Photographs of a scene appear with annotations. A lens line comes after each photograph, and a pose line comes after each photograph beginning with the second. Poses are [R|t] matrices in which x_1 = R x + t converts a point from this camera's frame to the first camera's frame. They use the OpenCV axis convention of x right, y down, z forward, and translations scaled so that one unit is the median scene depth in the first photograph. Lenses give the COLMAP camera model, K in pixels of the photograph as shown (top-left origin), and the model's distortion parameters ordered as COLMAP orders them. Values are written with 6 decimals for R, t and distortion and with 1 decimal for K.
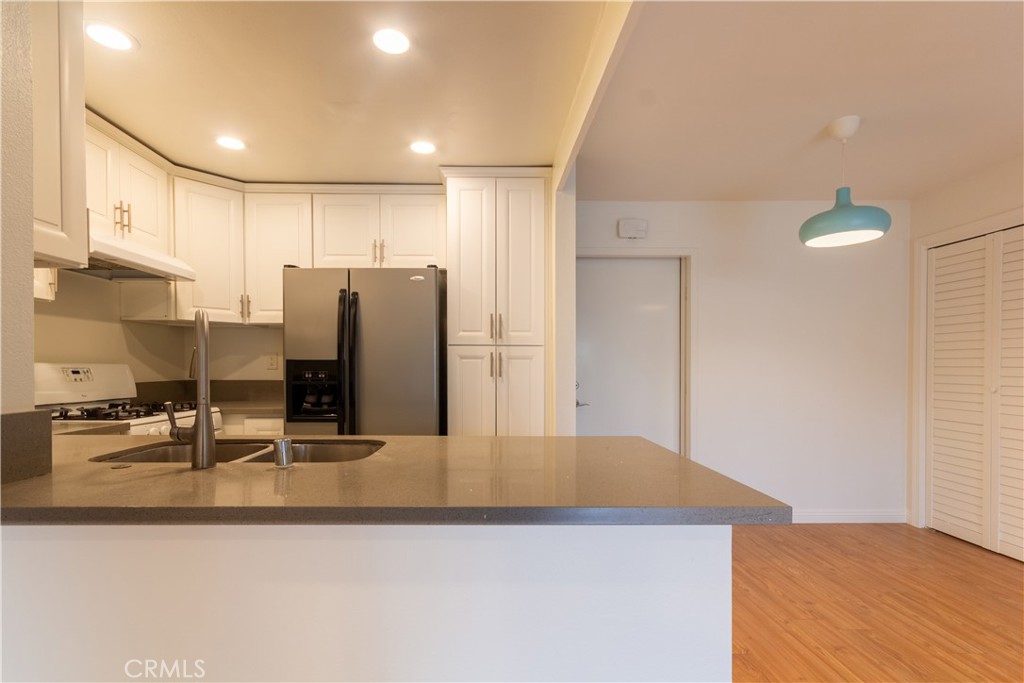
lens RADIAL K [[478.5, 0, 498.5], [0, 478.5, 373.9], [0, 0, 1]] dist [0.001267, 0.000220]
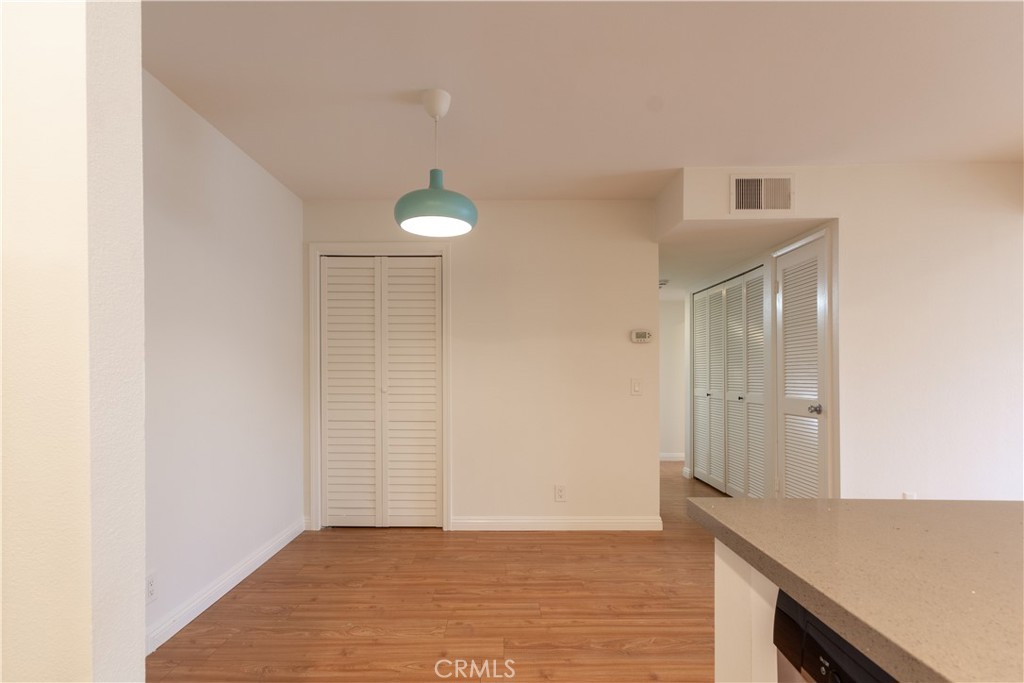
lens RADIAL K [[478.5, 0, 498.5], [0, 478.5, 373.9], [0, 0, 1]] dist [0.001267, 0.000220]
pose [[0.027809, -0.003455, 0.999607, -0.139594], [0.014400, 0.999892, 0.003055, -0.006318], [-0.999510, 0.014309, 0.027856, 0.702993]]
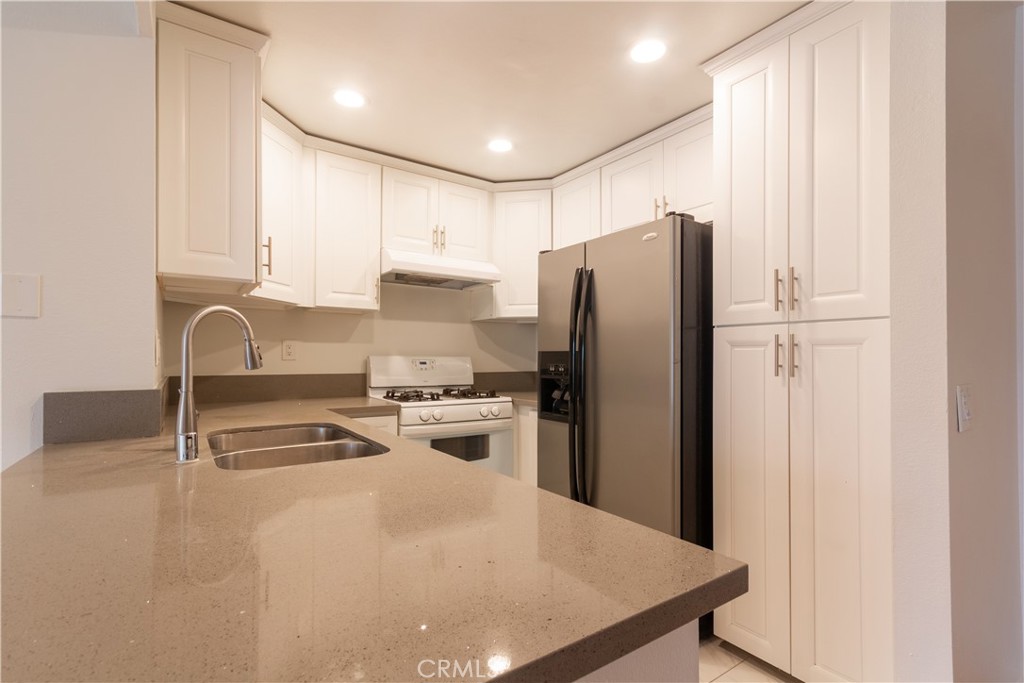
lens RADIAL K [[465.7, 0, 534.0], [0, 465.7, 361.5], [0, 0, 1]] dist [-0.000856, -0.000078]
pose [[0.577535, 0.004523, -0.816353, 0.286704], [-0.012457, 0.999917, -0.003273, -0.006282], [0.816271, 0.012059, 0.577543, 0.432406]]
